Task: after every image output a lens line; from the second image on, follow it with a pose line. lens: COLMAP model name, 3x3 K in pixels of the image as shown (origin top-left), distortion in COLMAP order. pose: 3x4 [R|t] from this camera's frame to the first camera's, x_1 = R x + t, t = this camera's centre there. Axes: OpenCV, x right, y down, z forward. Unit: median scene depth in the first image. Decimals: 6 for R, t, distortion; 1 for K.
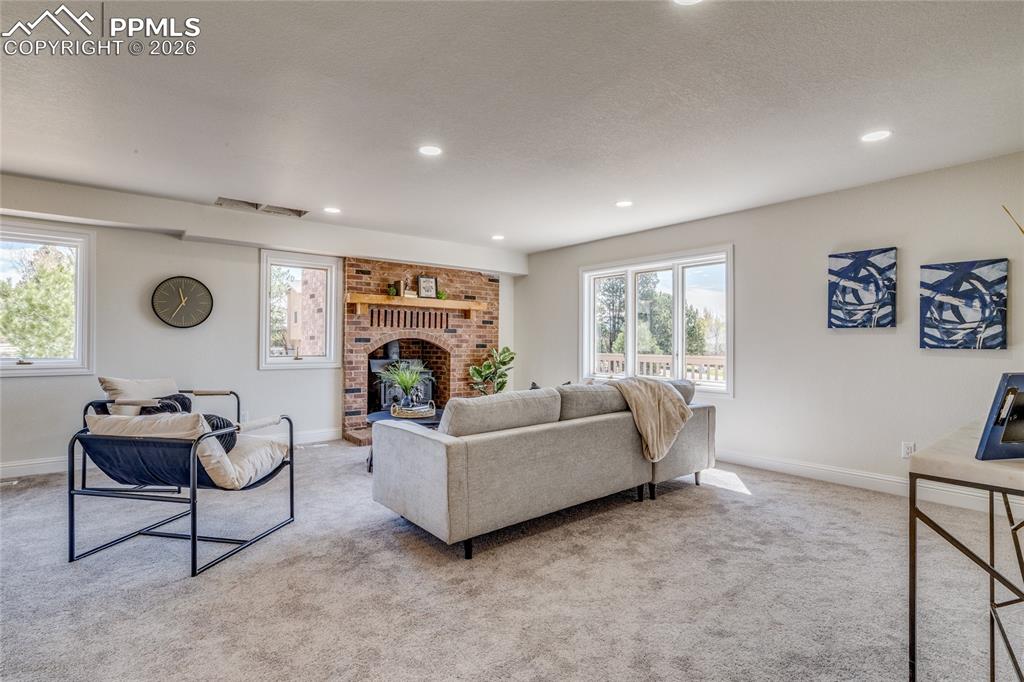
lens RADIAL K [[503.7, 0, 510.9], [0, 503.7, 334.8], [0, 0, 1]] dist [-0.000570, 0.000380]
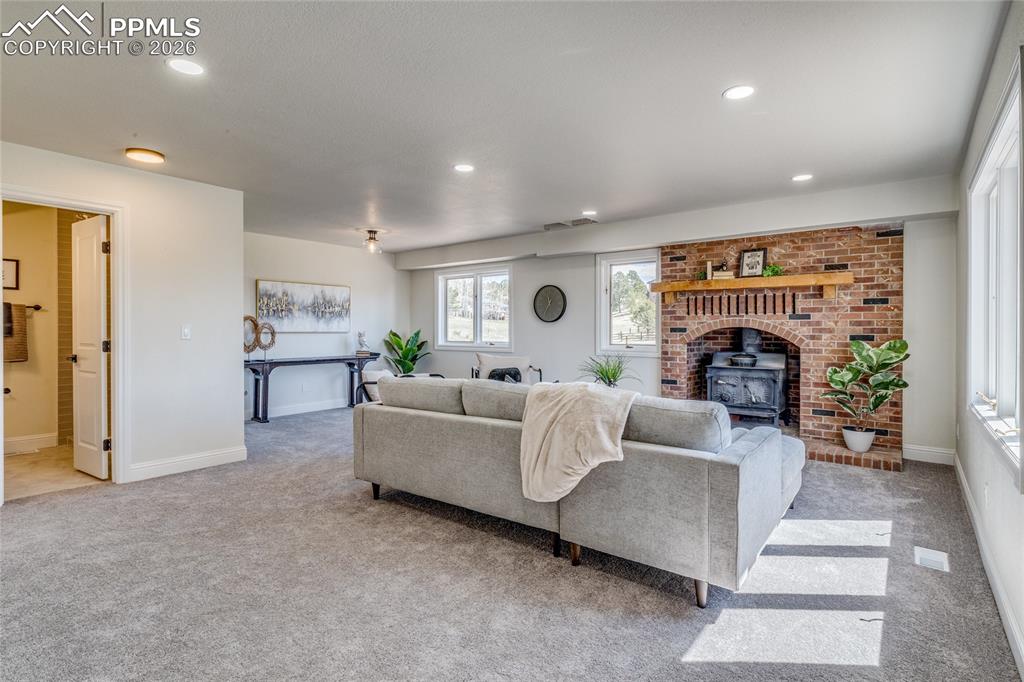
lens RADIAL K [[503.7, 0, 510.9], [0, 503.7, 334.8], [0, 0, 1]] dist [-0.000570, 0.000380]
pose [[0.238473, 0.002998, -0.971145, 0.532219], [0.015499, 0.999856, 0.006892, 0.007640], [0.971025, -0.016696, 0.238392, 0.446481]]
